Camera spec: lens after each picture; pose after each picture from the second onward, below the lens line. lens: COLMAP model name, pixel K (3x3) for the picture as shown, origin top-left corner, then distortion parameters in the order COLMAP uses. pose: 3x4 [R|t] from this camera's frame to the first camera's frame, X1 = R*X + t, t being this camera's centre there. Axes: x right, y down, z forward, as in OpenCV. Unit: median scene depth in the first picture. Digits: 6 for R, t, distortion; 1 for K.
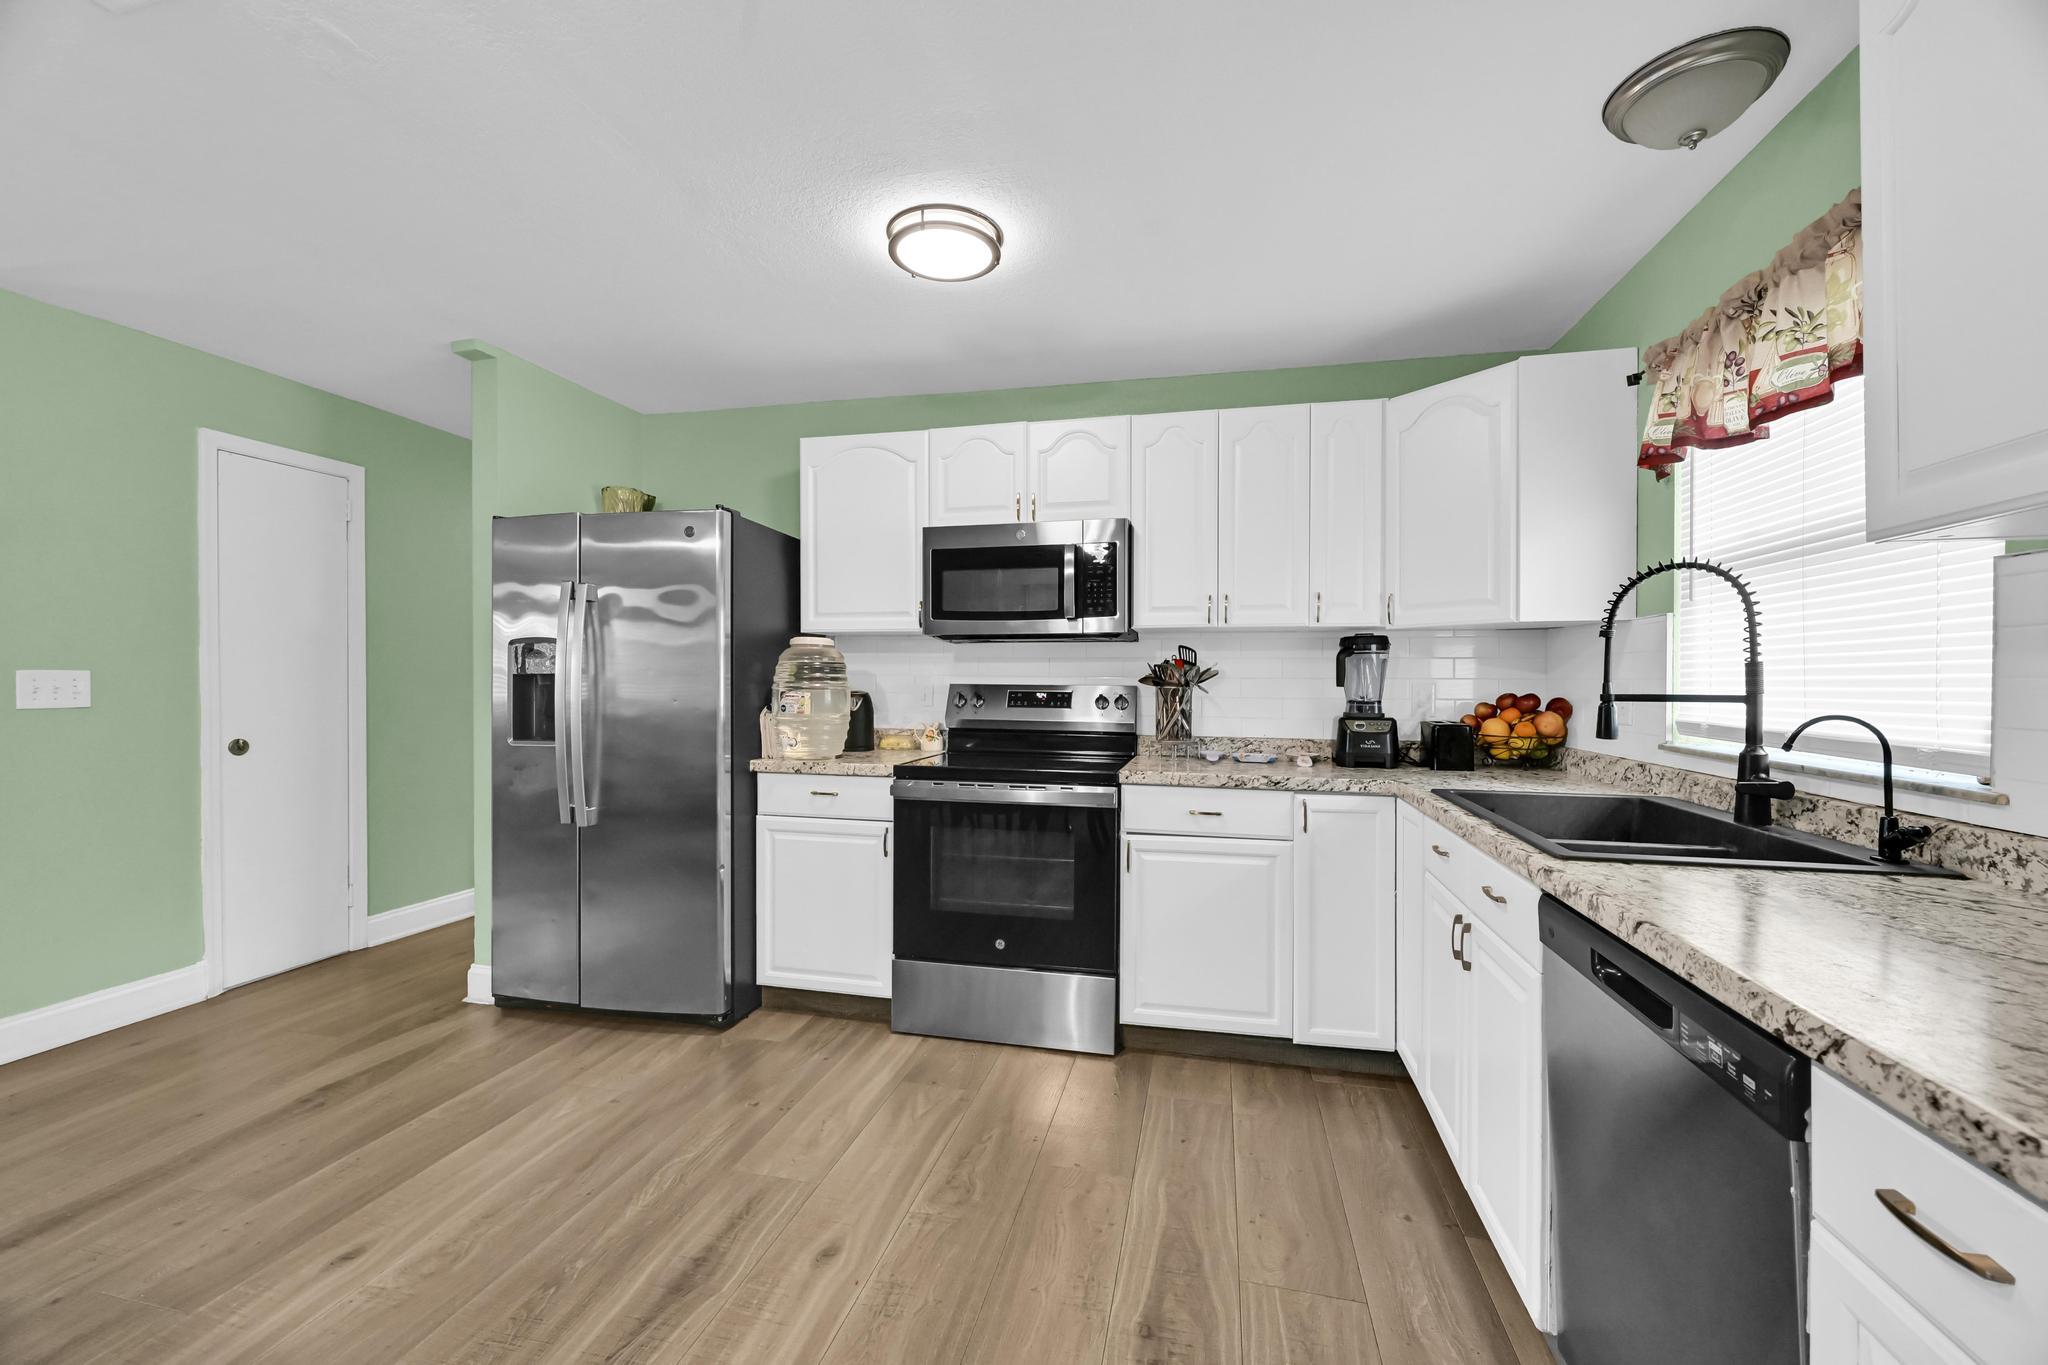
lens RADIAL K [[807.6, 0, 1024.0], [0, 807.6, 682.5], [0, 0, 1]] dist [0.000976, 0.000170]
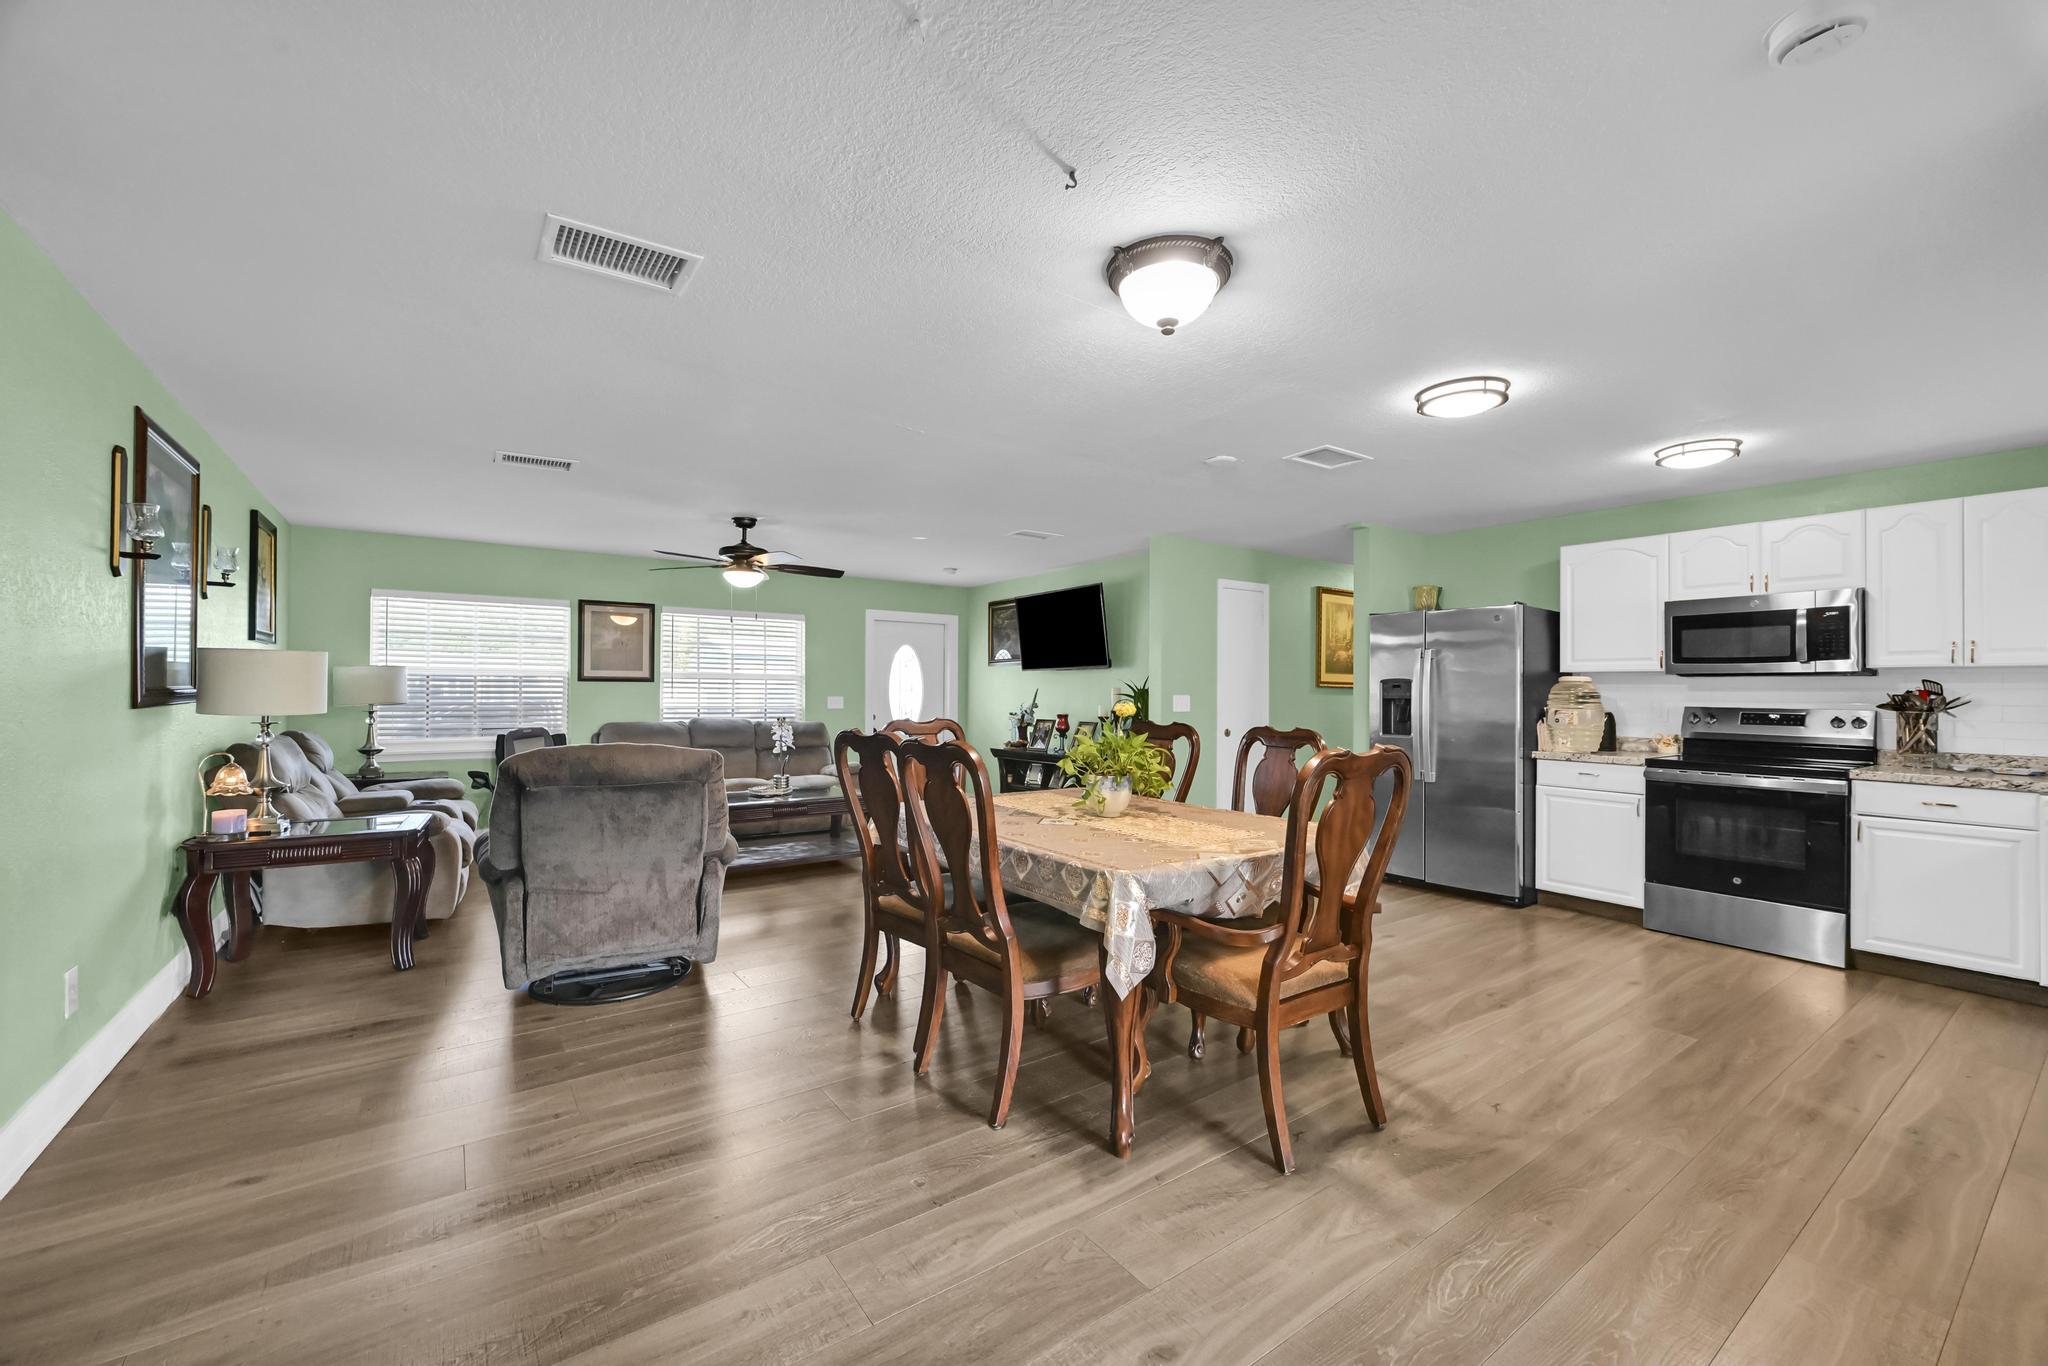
lens RADIAL K [[801.7, 0, 1021.2], [0, 801.7, 686.7], [0, 0, 1]] dist [0.001822, 0.000183]
pose [[0.745432, -0.001861, -0.666579, -0.025066], [-0.006168, 0.999934, -0.009690, -0.014564], [0.666553, 0.011335, 0.745371, -0.974671]]
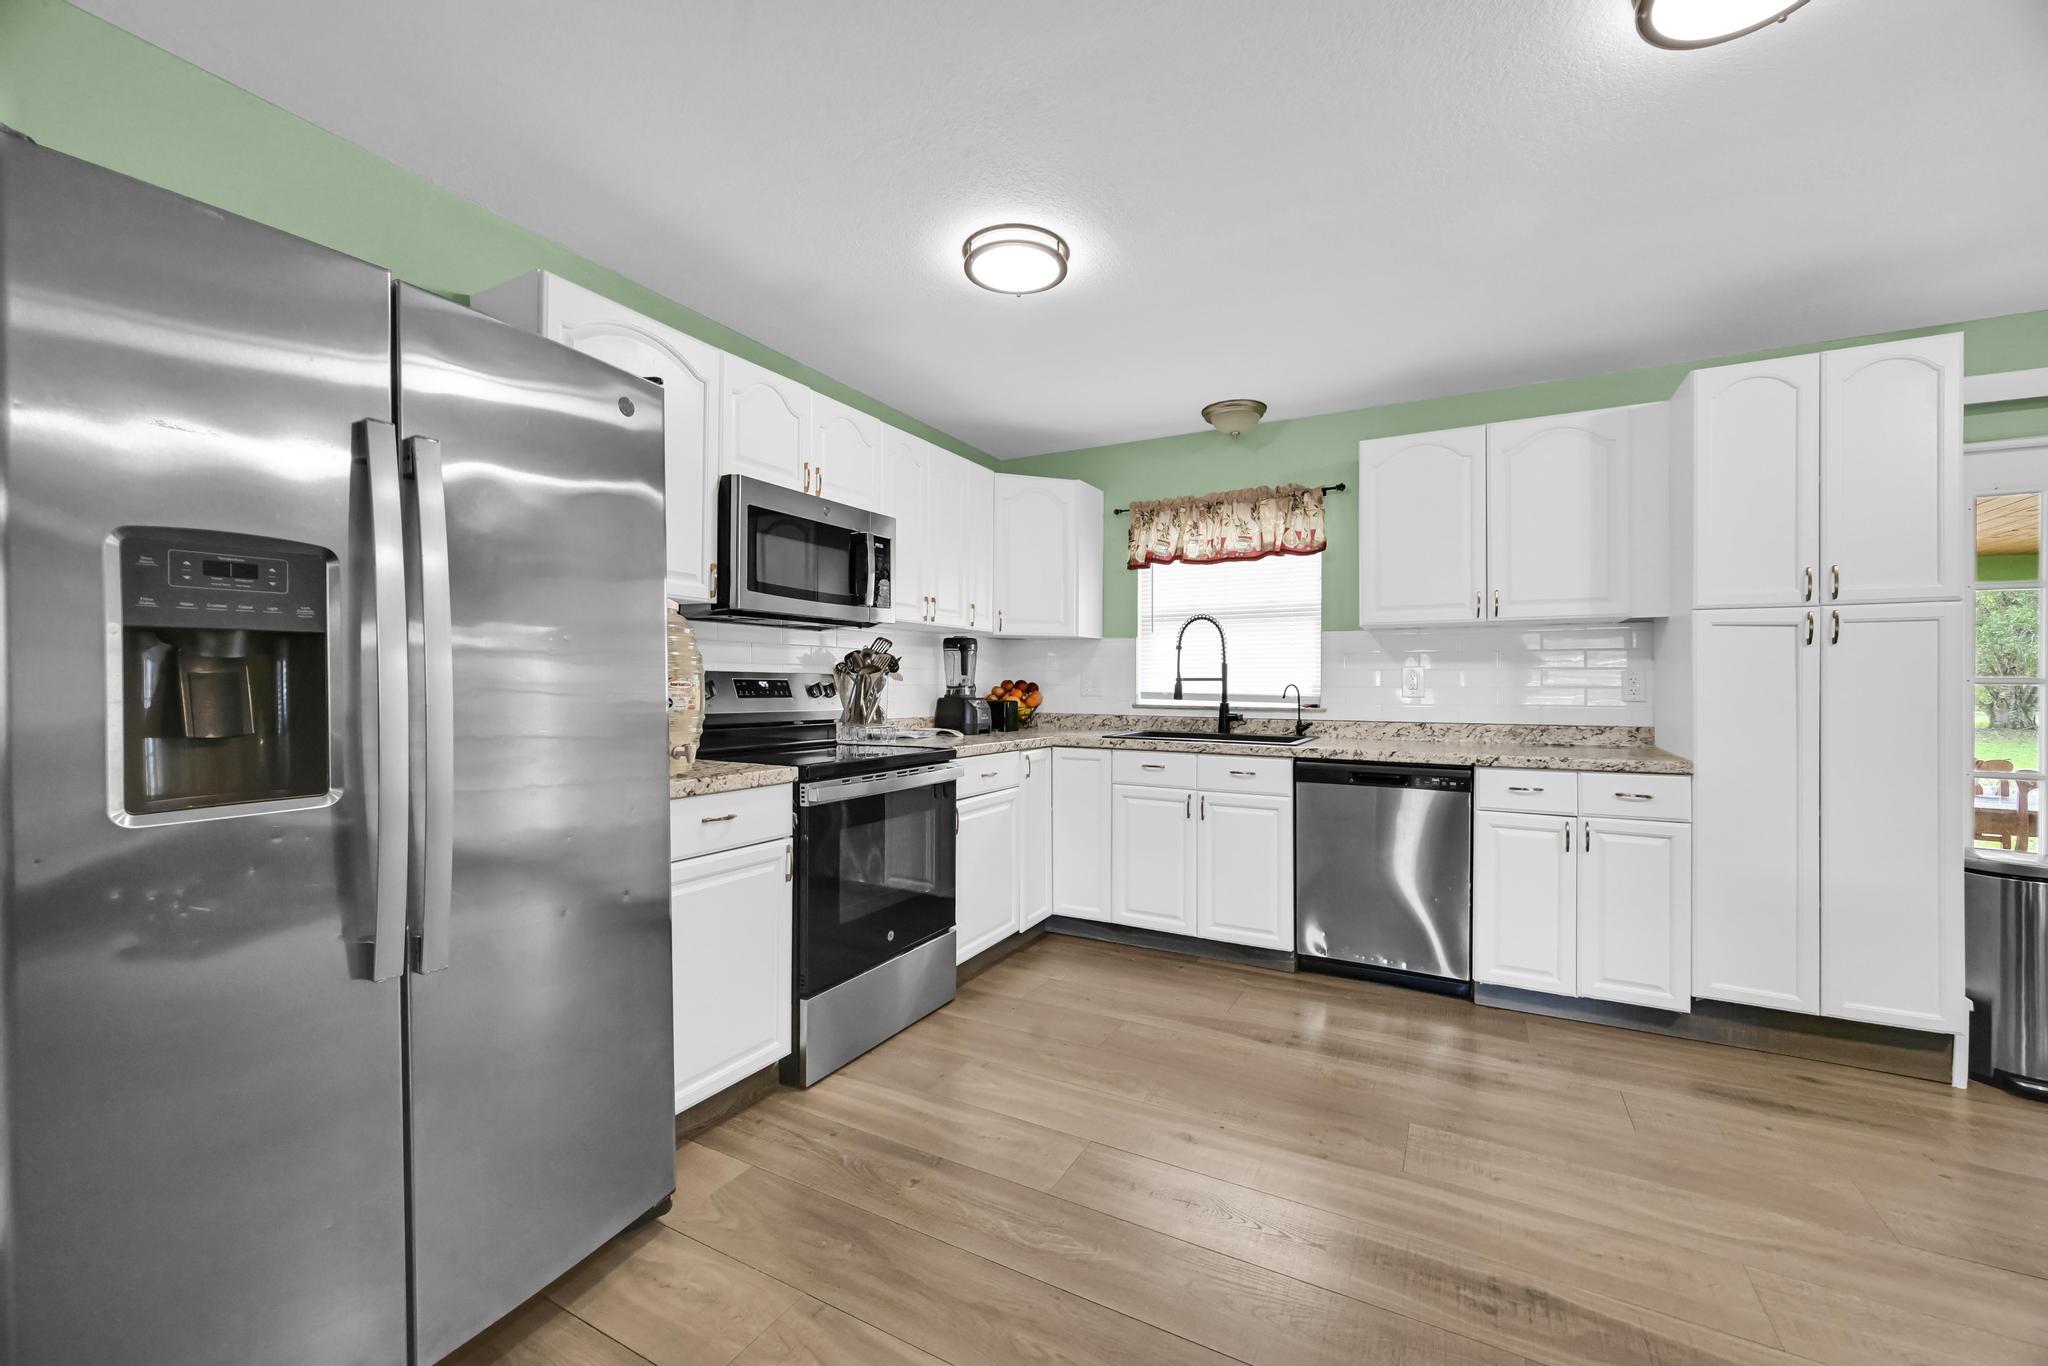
lens RADIAL K [[819.4, 0, 1036.5], [0, 819.4, 679.3], [0, 0, 1]] dist [-0.001267, -0.000038]
pose [[0.258775, -0.000382, 0.965938, -0.911737], [-0.001631, 0.999998, 0.000833, 0.010971], [-0.965936, -0.001791, 0.258774, 0.552821]]
